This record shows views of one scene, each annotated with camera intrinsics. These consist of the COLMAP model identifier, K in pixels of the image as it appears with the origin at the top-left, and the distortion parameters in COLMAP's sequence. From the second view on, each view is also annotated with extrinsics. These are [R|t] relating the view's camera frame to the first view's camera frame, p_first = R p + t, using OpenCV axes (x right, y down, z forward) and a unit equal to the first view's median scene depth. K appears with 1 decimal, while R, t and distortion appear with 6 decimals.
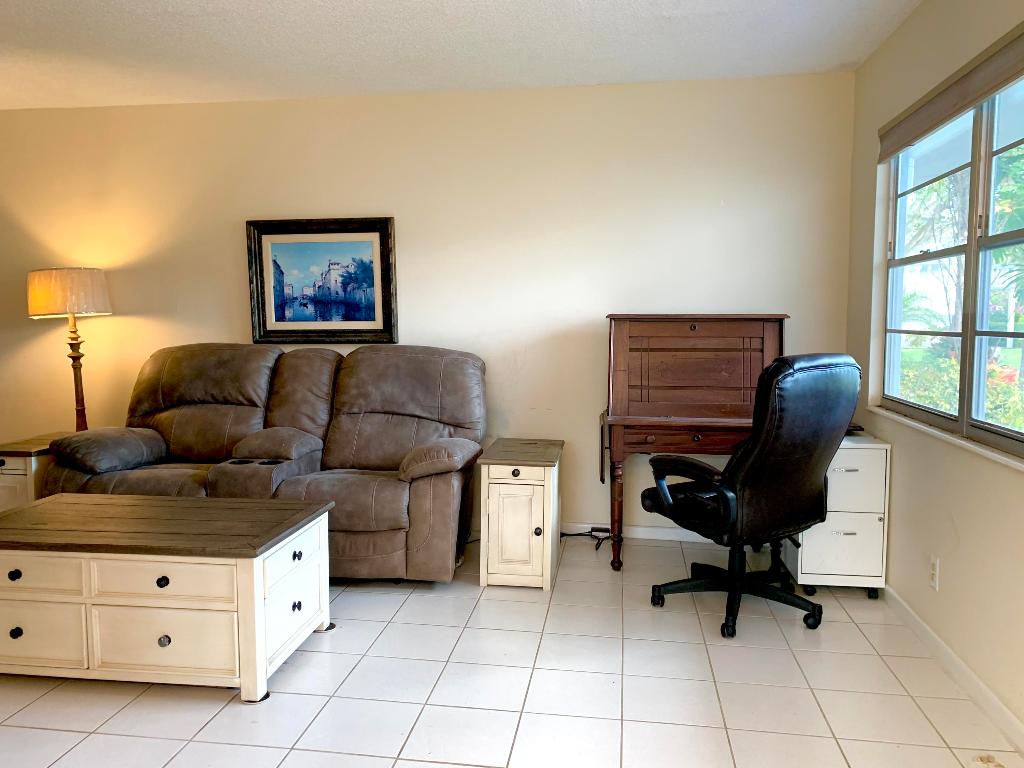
lens RADIAL K [[781.2, 0, 507.7], [0, 781.2, 380.9], [0, 0, 1]] dist [0.009924, -0.000629]
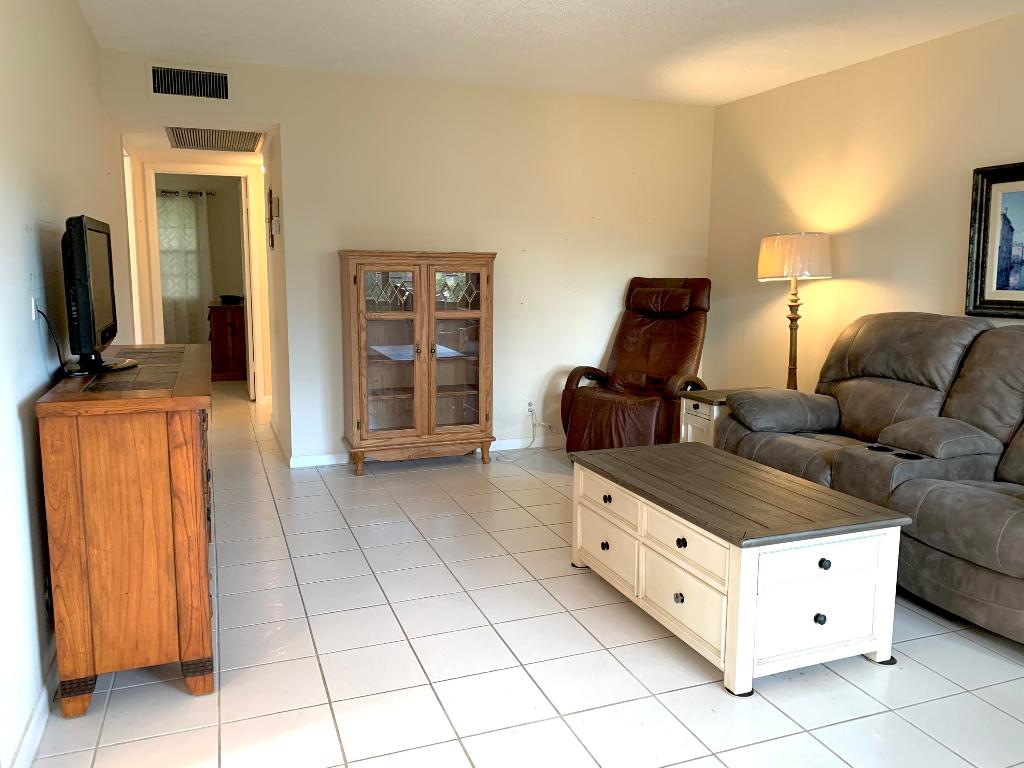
lens RADIAL K [[781.2, 0, 507.7], [0, 781.2, 380.9], [0, 0, 1]] dist [0.009924, -0.000629]
pose [[0.485852, 0.131314, -0.864121, 0.191481], [-0.080099, 0.991179, 0.105587, -0.029582], [0.870363, 0.017915, 0.492084, 0.165443]]
